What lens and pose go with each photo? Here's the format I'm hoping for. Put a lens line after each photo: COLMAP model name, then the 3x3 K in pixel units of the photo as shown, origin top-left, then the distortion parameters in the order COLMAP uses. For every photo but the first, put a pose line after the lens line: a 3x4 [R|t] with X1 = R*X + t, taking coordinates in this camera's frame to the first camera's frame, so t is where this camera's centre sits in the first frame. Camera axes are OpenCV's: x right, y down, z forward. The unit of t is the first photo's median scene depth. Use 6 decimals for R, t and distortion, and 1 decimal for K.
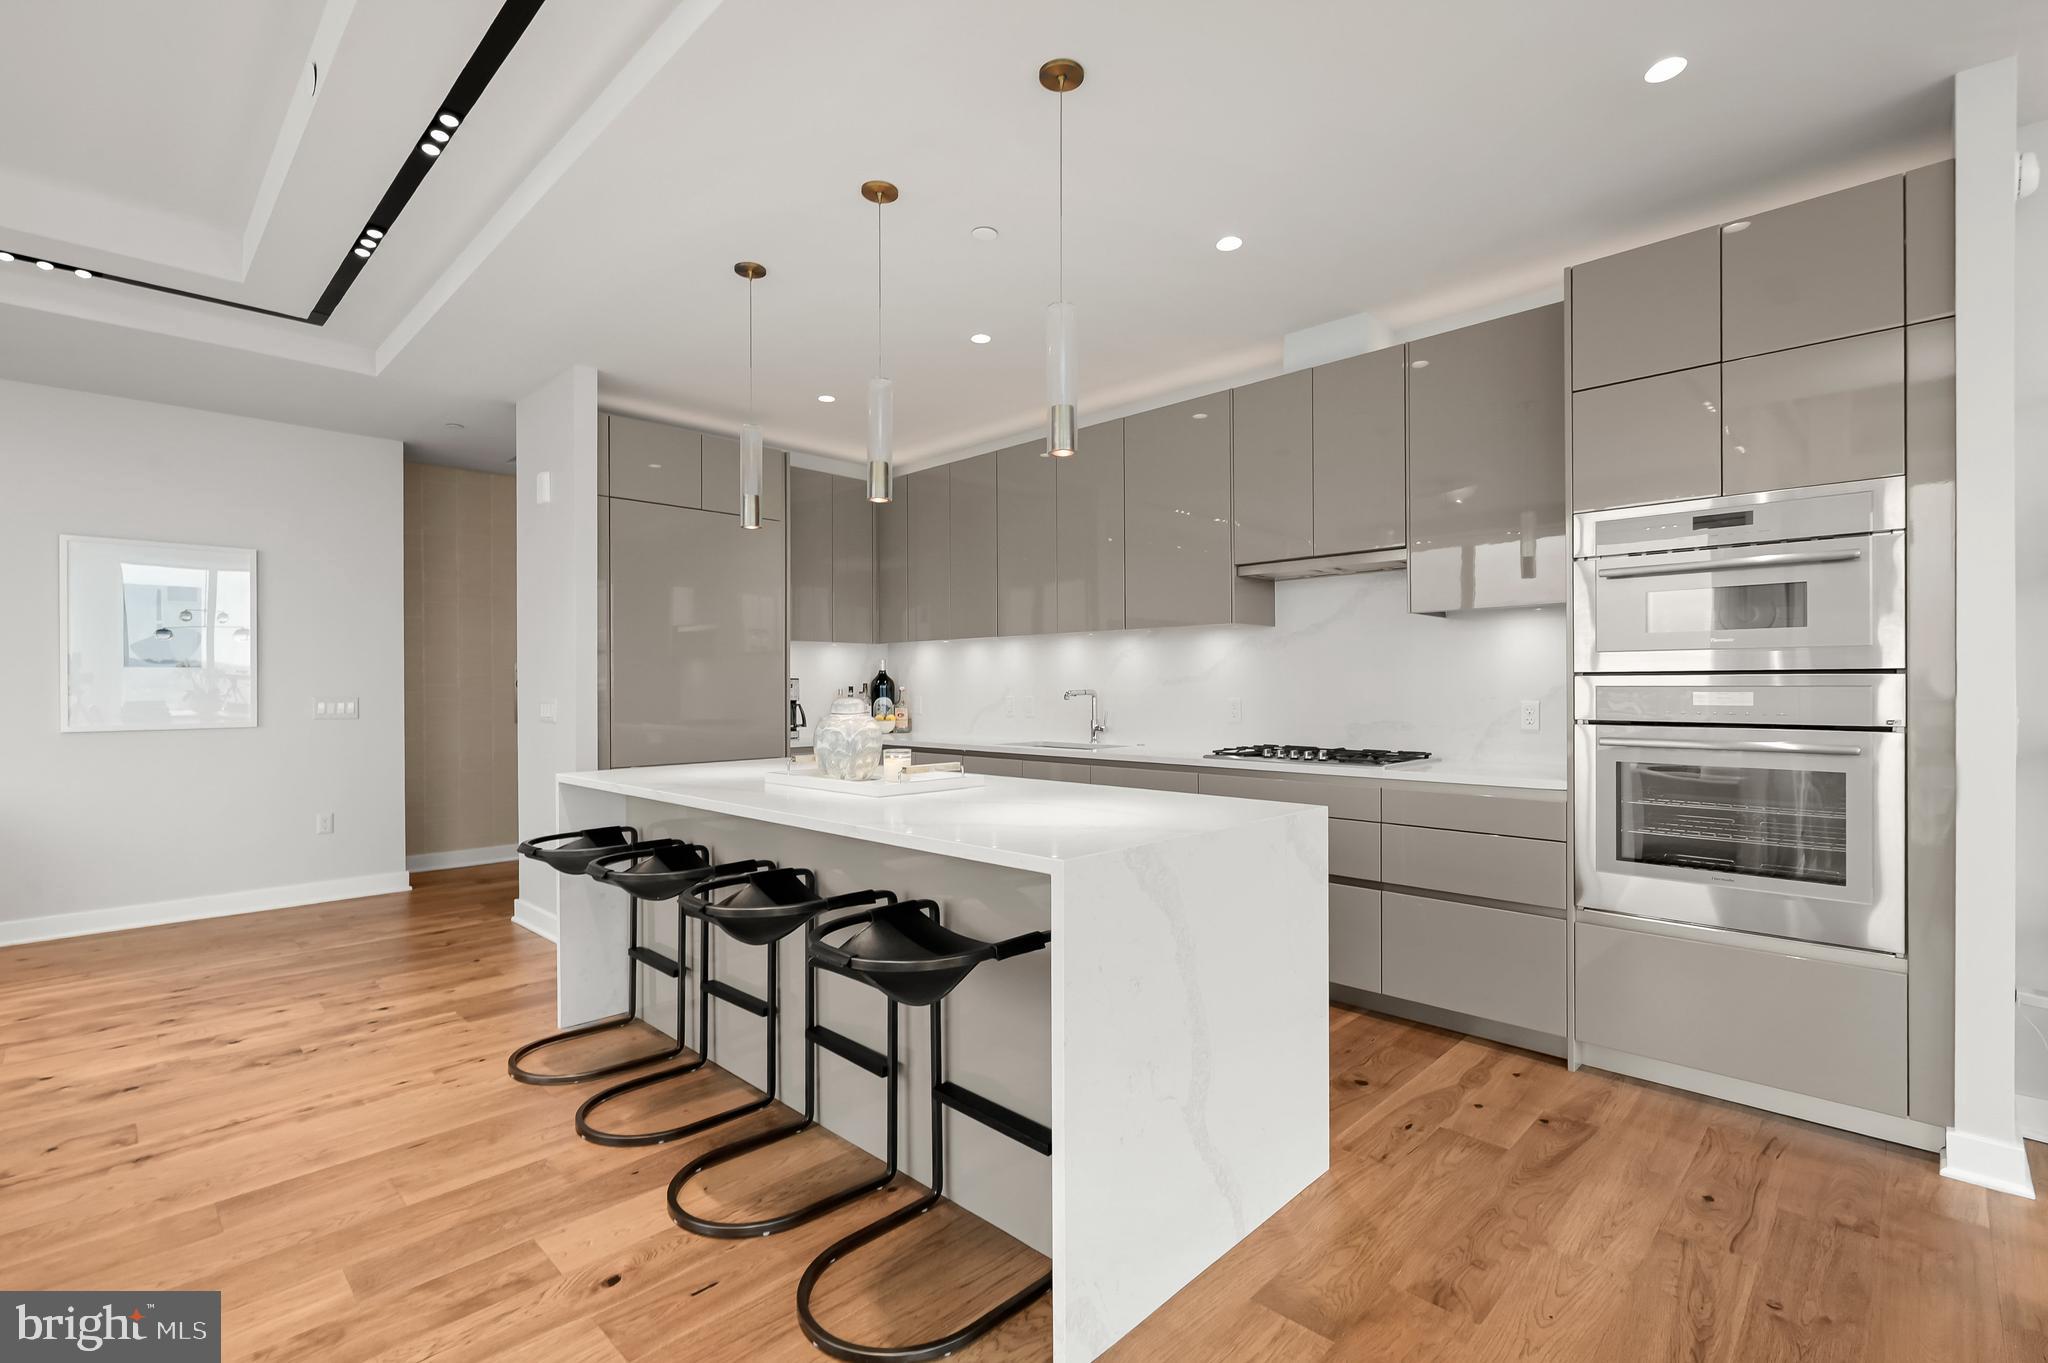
lens RADIAL K [[911.5, 0, 1028.5], [0, 911.5, 690.0], [0, 0, 1]] dist [0.001074, -0.000328]
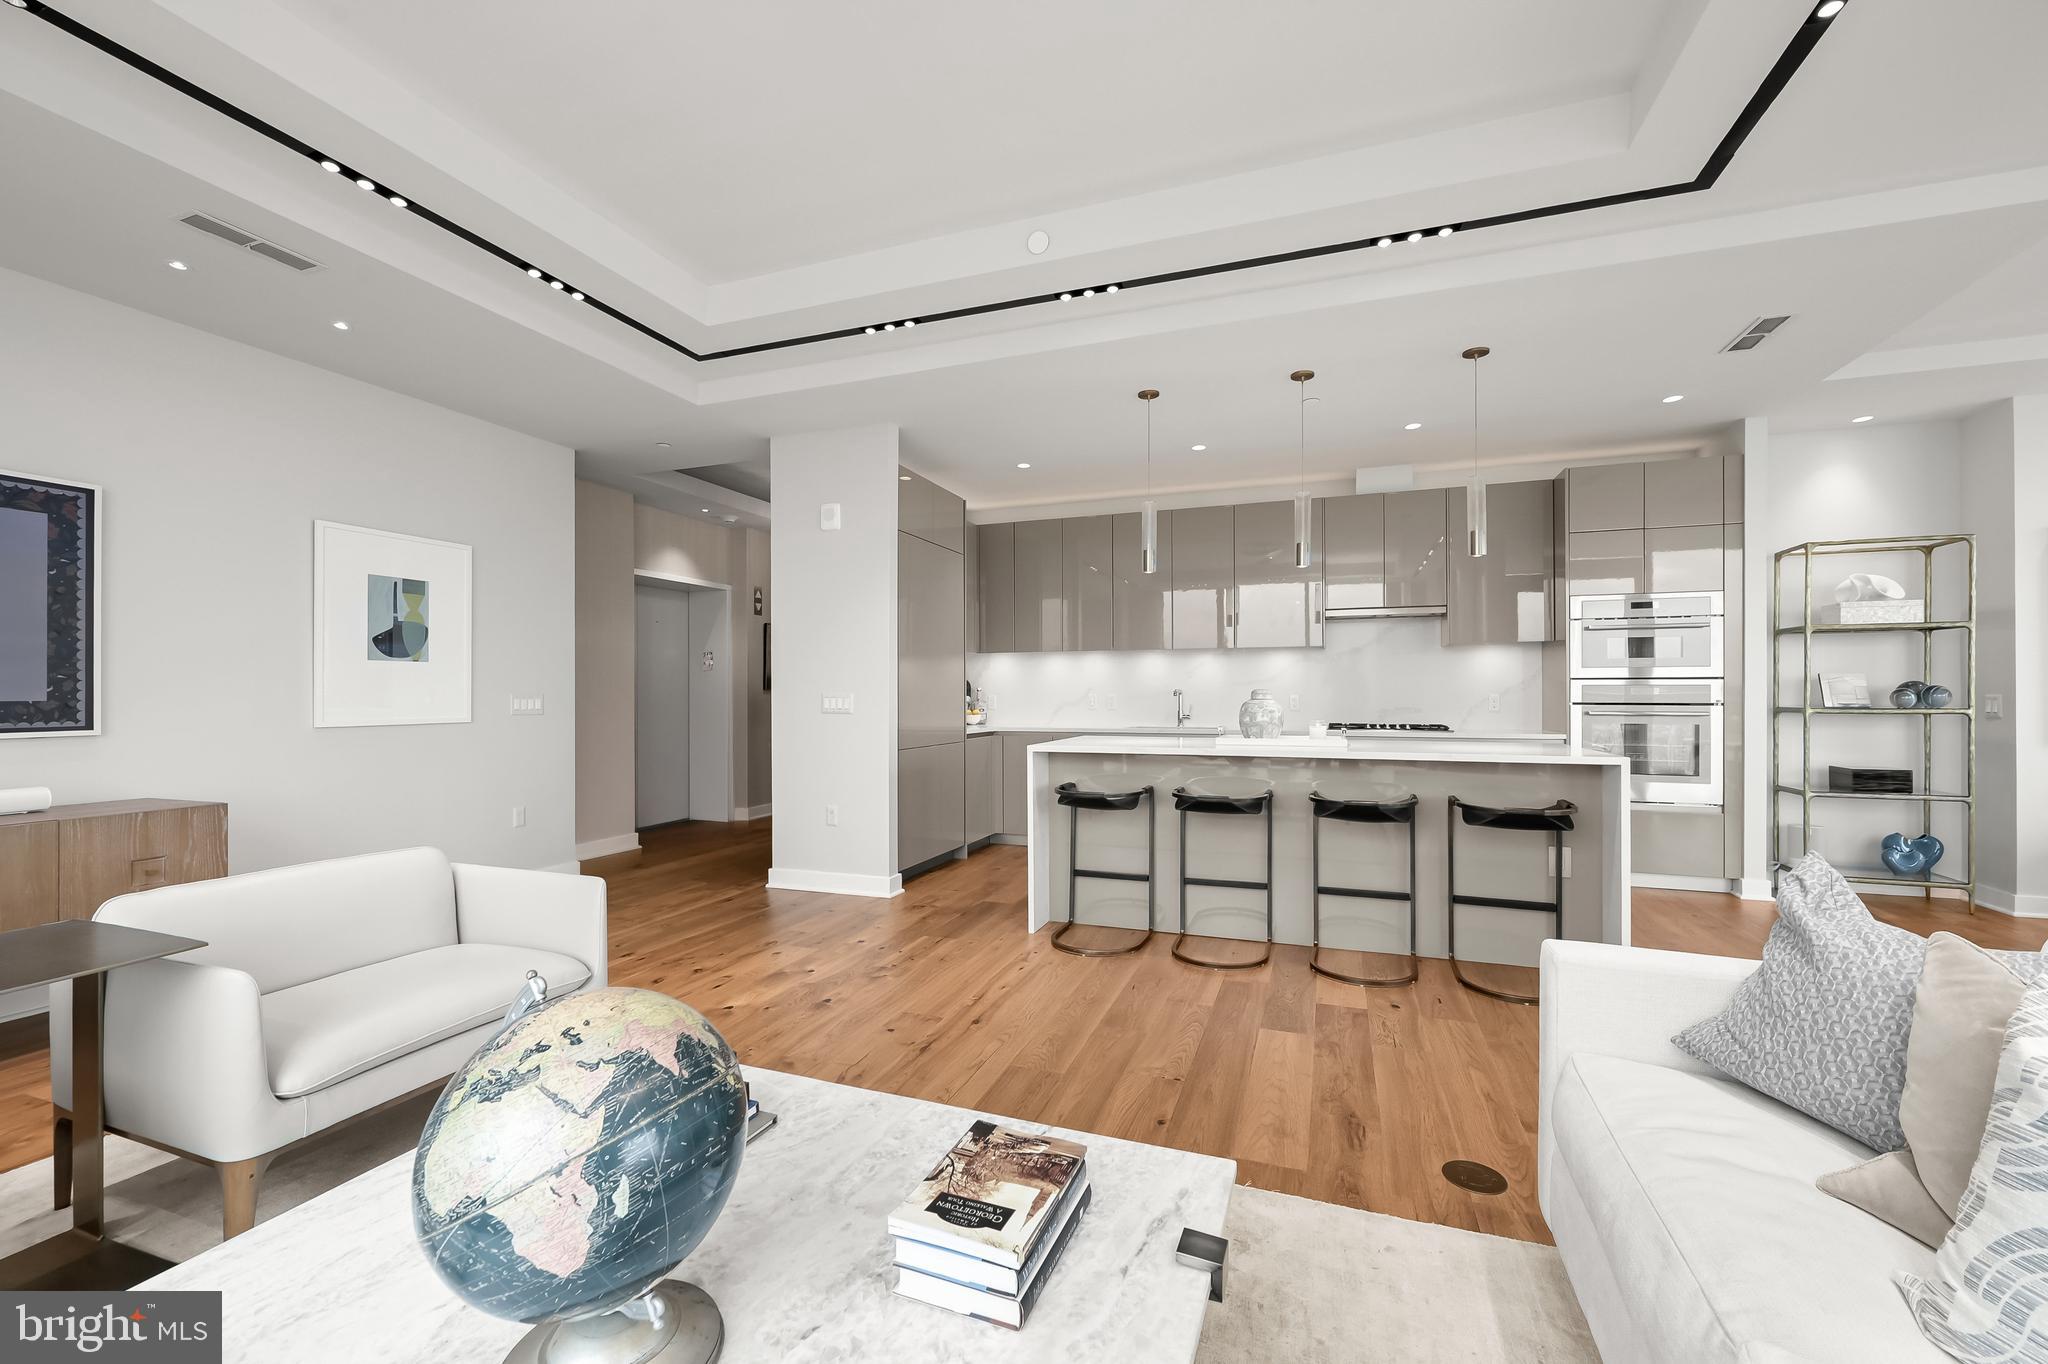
lens RADIAL K [[820.7, 0, 1023.5], [0, 820.7, 693.9], [0, 0, 1]] dist [0.000502, -0.000569]
pose [[0.916721, 0.003912, 0.399508, -1.242273], [-0.000600, 0.999964, -0.008414, 0.031373], [-0.399526, 0.007474, 0.916691, -0.137436]]
